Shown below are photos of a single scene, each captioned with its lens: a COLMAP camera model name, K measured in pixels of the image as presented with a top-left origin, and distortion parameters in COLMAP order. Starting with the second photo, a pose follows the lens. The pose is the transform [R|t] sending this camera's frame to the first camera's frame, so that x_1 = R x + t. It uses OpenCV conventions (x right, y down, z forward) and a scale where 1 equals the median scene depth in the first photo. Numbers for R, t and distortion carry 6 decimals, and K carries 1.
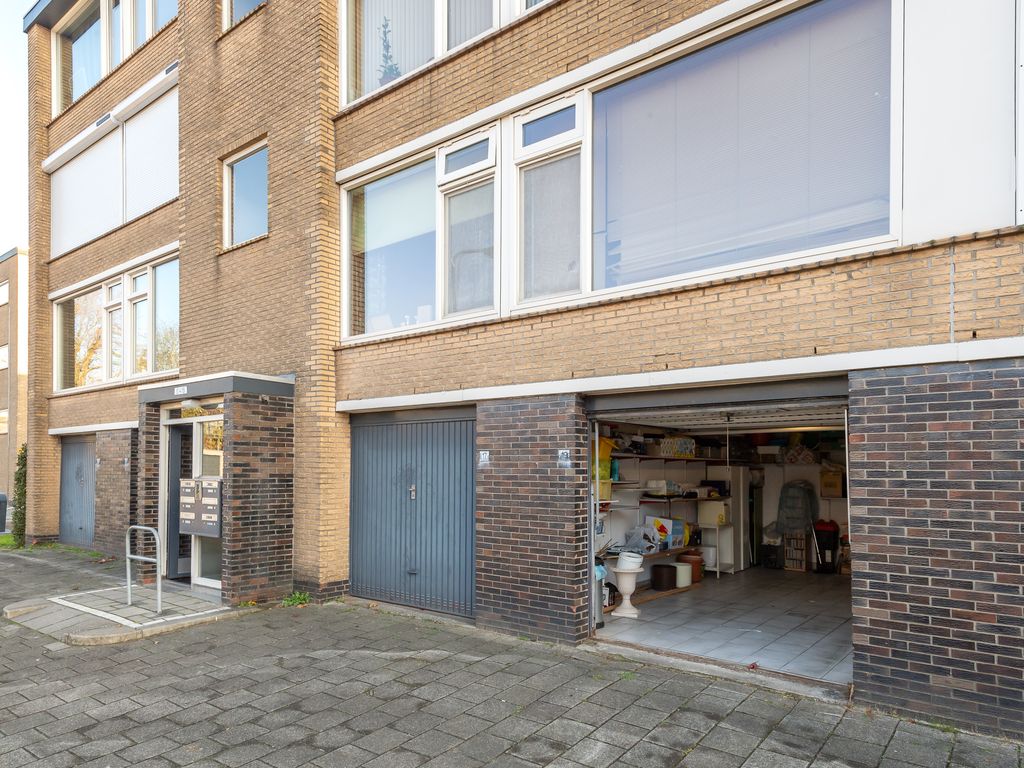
lens RADIAL K [[690.8, 0, 508.1], [0, 690.8, 439.3], [0, 0, 1]] dist [0.045359, 0.001328]
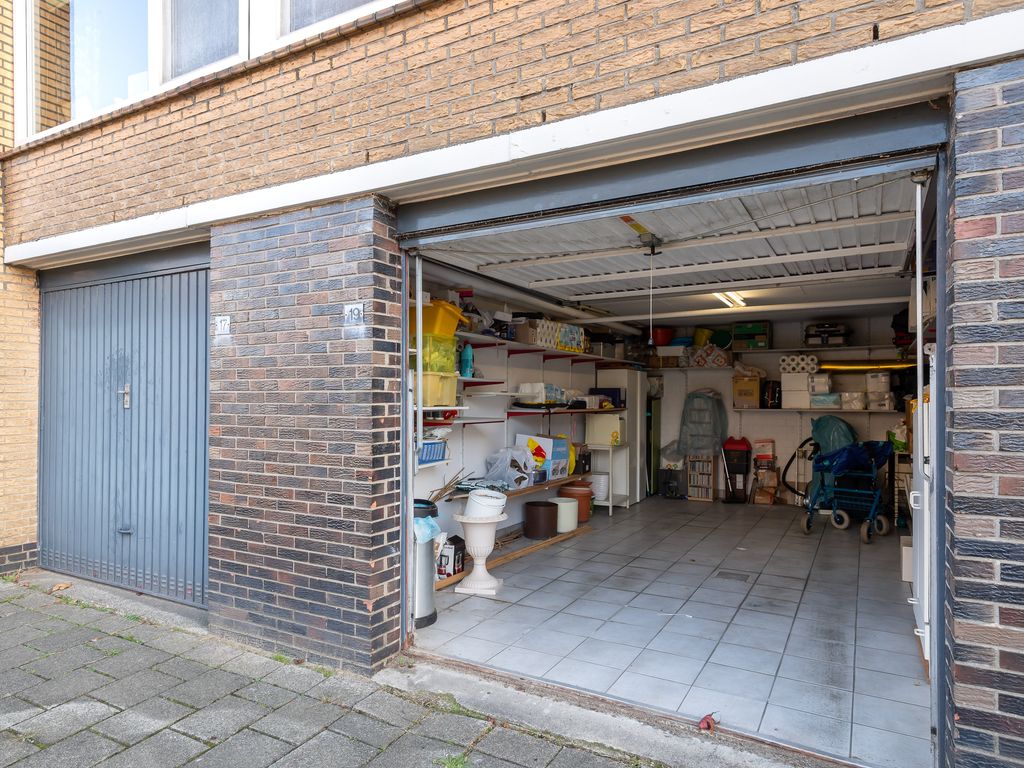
lens RADIAL K [[669.3, 0, 512.0], [0, 669.3, 384.0], [0, 0, 1]] dist [0.006693, 0.001063]
pose [[0.985523, 0.002287, 0.169528, 0.102574], [-0.006389, 0.999700, 0.023655, 0.057078], [-0.169423, -0.024396, 0.985241, 0.430476]]
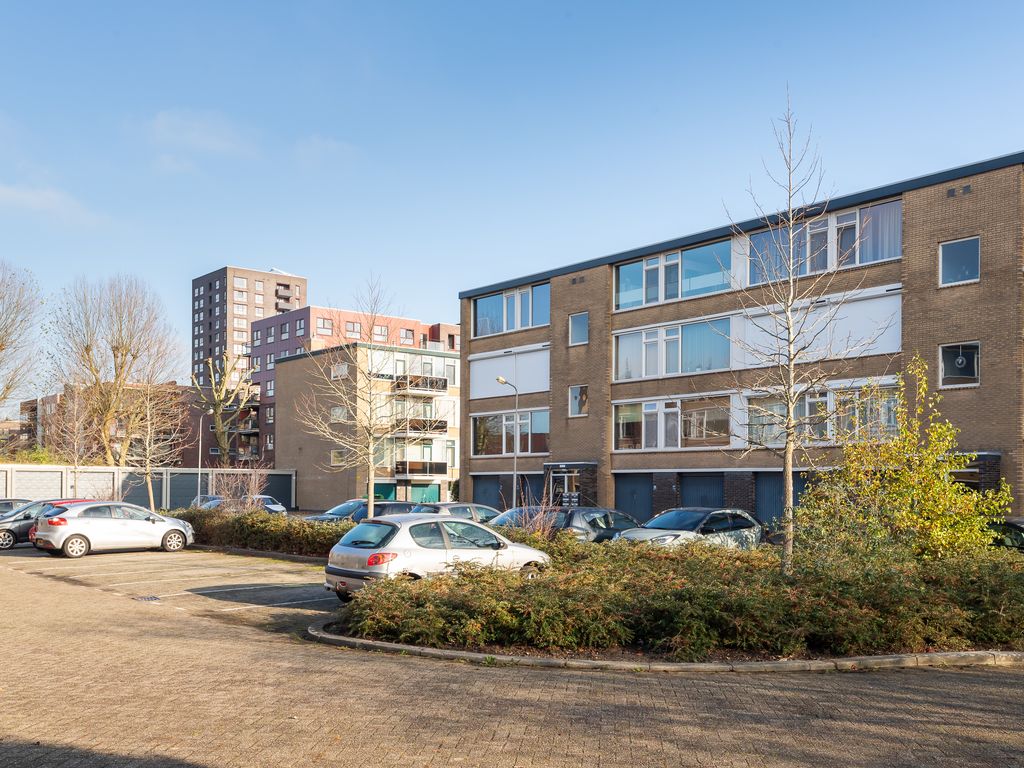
lens RADIAL K [[948.1, 0, 512.0], [0, 948.1, 384.0], [0, 0, 1]] dist [-0.168140, 0.000835]
pose [[0.977150, -0.009956, -0.212319, 0.306934], [-0.007544, 0.996649, -0.081453, -0.112969], [0.212419, 0.081193, 0.973800, -4.310289]]
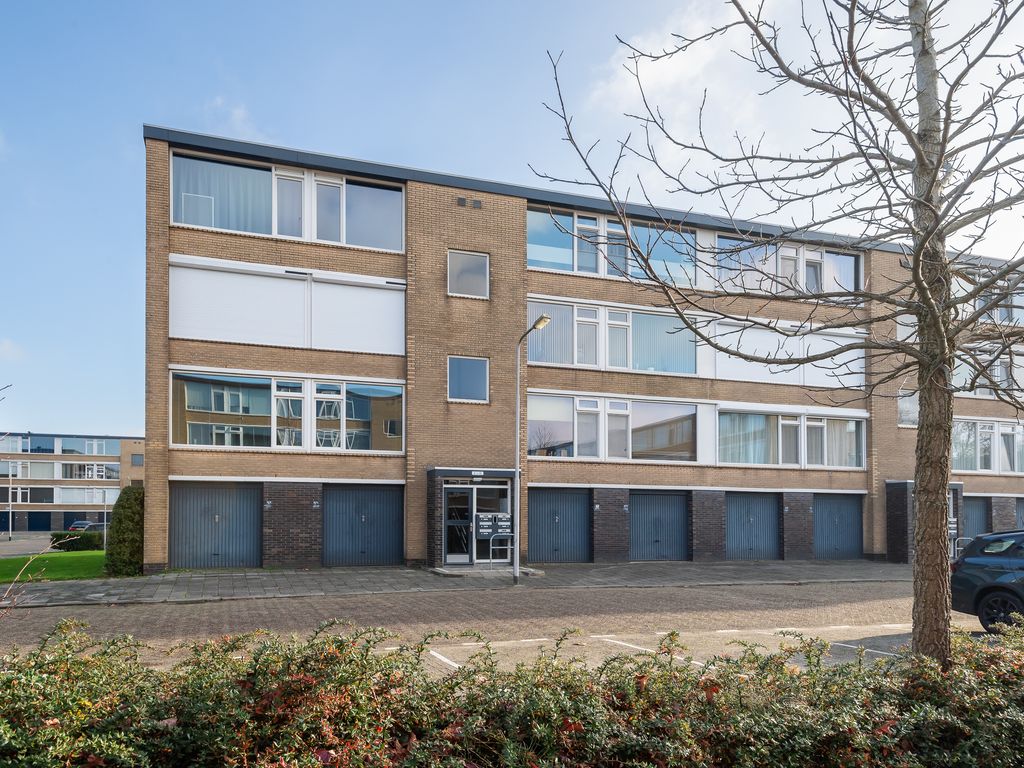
lens RADIAL K [[1033.8, 0, 512.0], [0, 1033.8, 384.0], [0, 0, 1]] dist [0.007905, 0.002028]
pose [[0.445523, 0.117401, 0.887539, -4.272731], [-0.037380, 0.992939, -0.112579, 0.015687], [-0.894490, 0.016980, 0.446766, -0.699686]]
